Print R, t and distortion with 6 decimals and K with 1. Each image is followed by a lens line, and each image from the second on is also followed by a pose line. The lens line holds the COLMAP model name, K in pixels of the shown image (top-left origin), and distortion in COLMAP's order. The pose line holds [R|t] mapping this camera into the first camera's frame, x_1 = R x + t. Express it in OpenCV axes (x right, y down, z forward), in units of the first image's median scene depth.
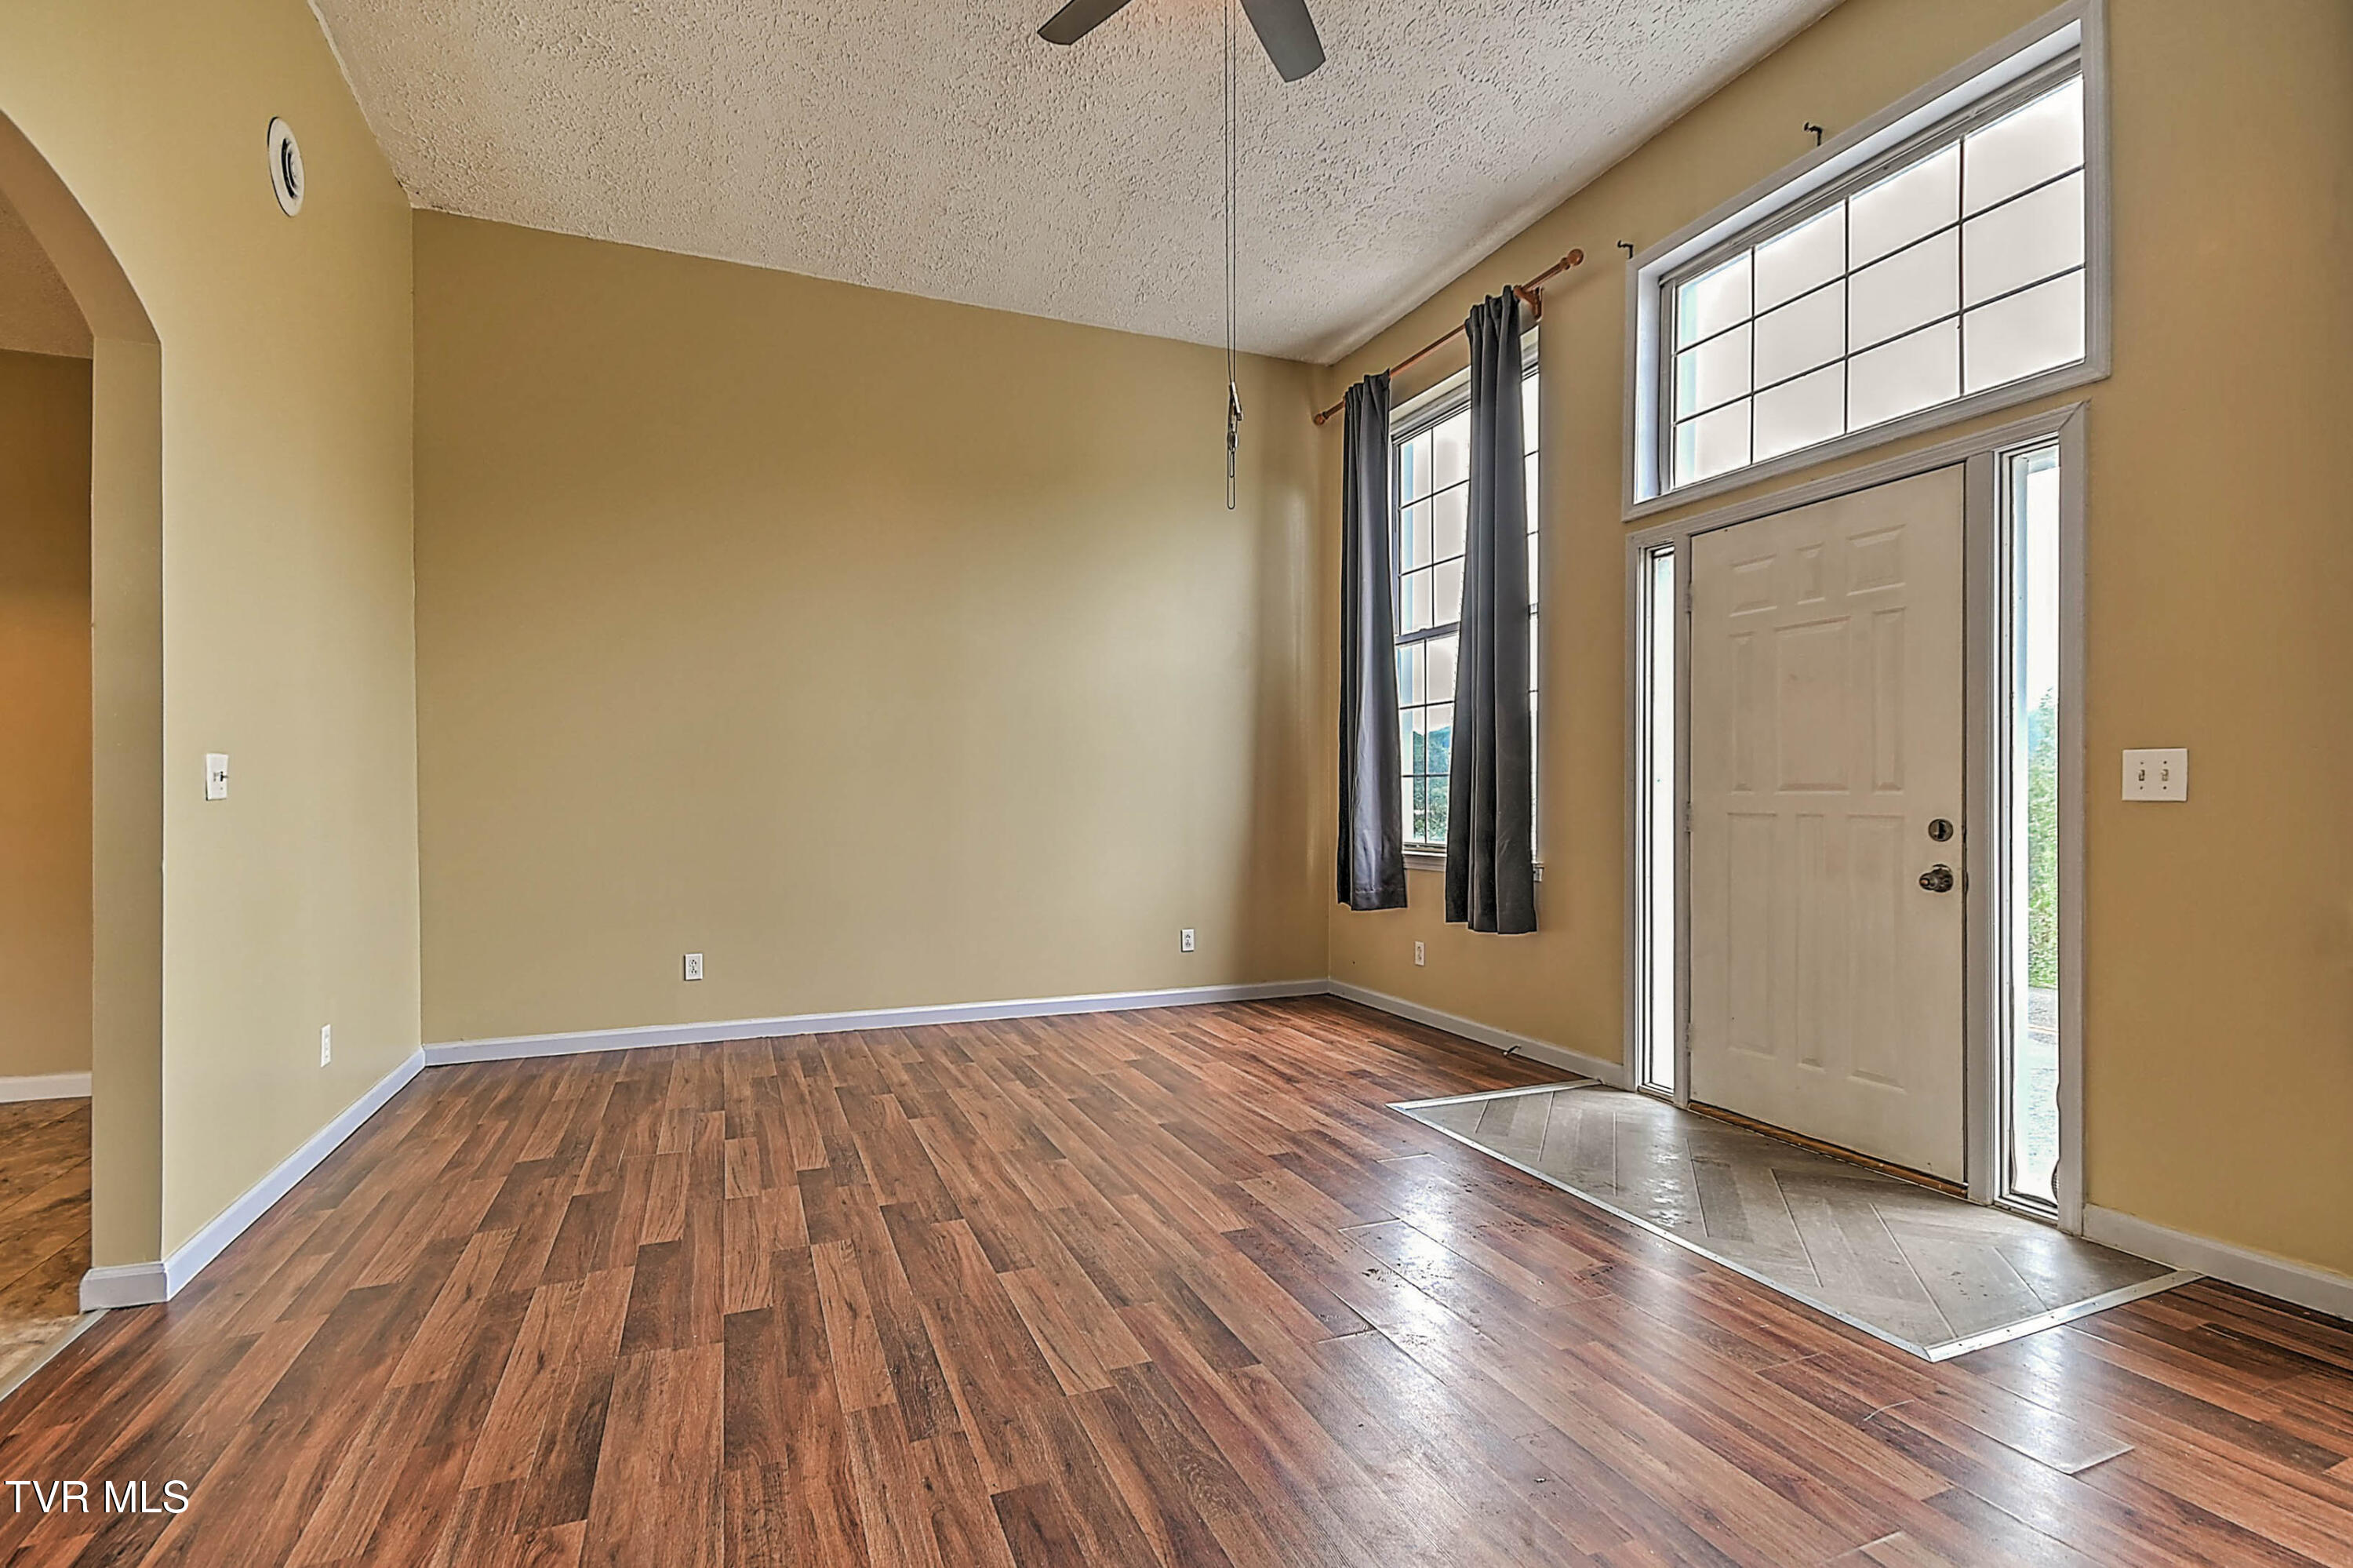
lens RADIAL K [[1077.9, 0, 1176.5], [0, 1077.9, 784.0], [0, 0, 1]] dist [0.002996, 0.000094]
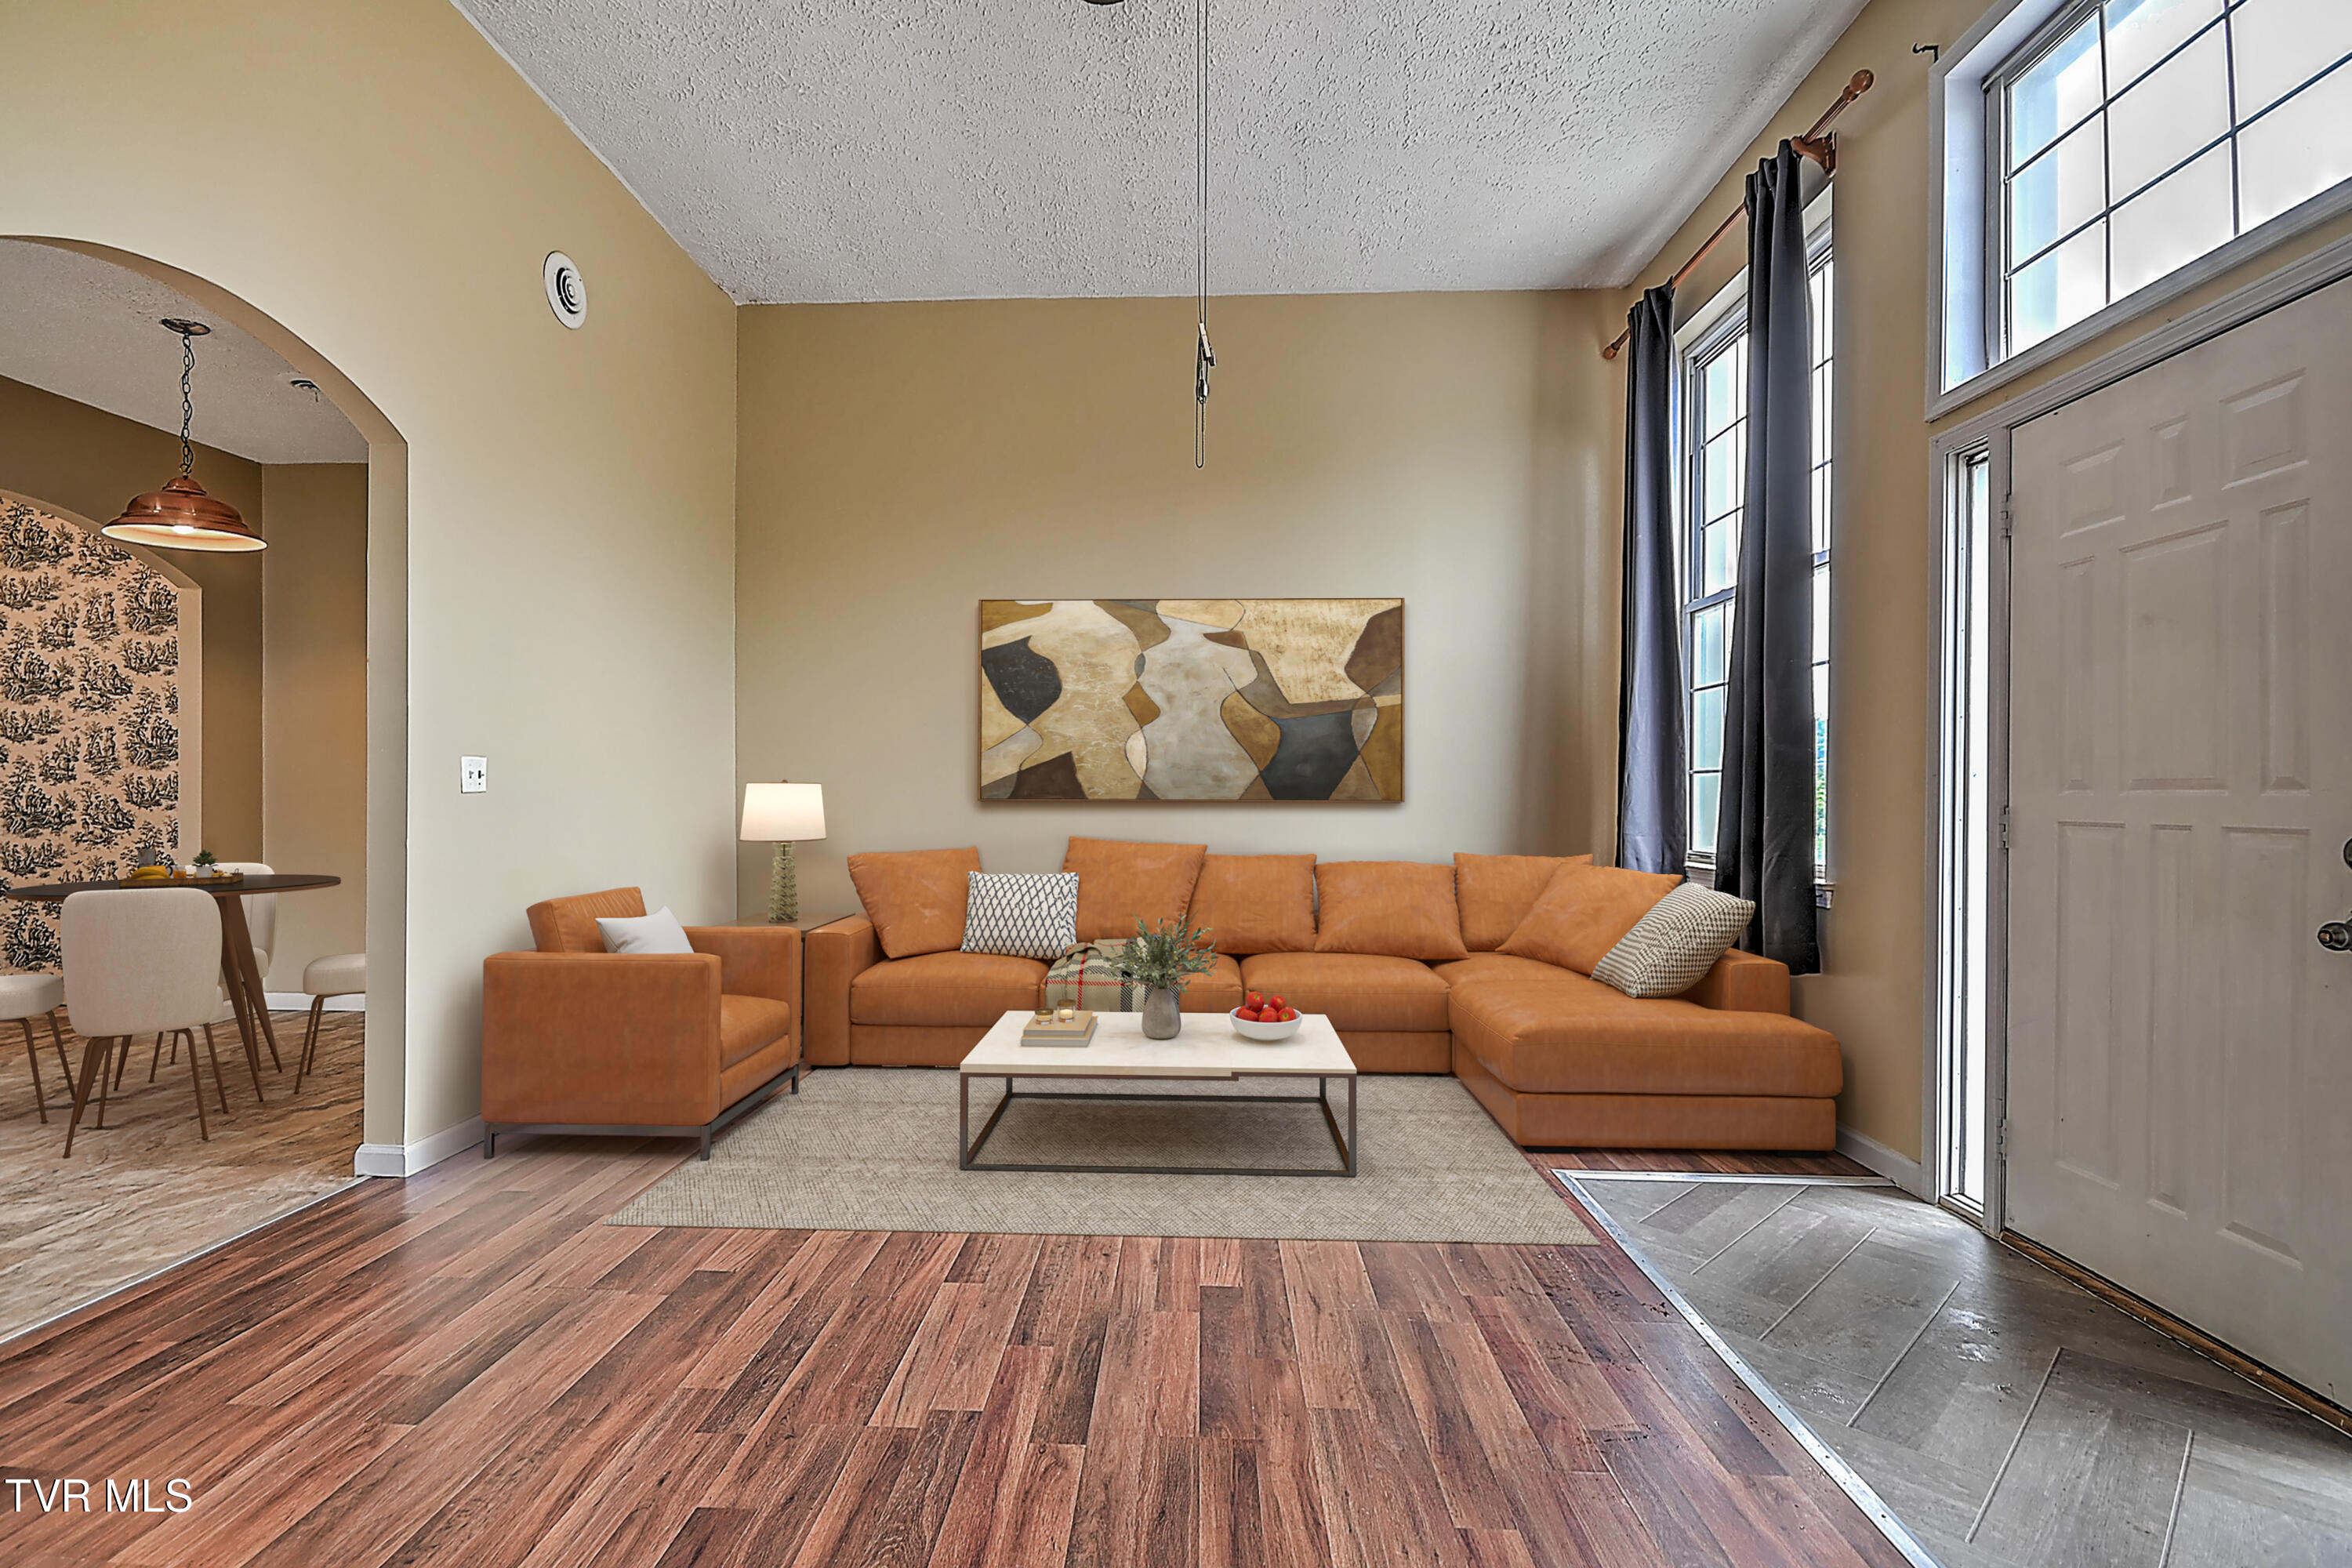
lens RADIAL K [[1074.2, 0, 1082.3], [0, 1074.2, 782.7], [0, 0, 1]] dist [0.012096, -0.015404]
pose [[0.906183, 0.000173, -0.422885, 0.230283], [-0.000215, 1.000000, -0.000051, 0.001804], [0.422885, 0.000137, 0.906183, 0.110620]]
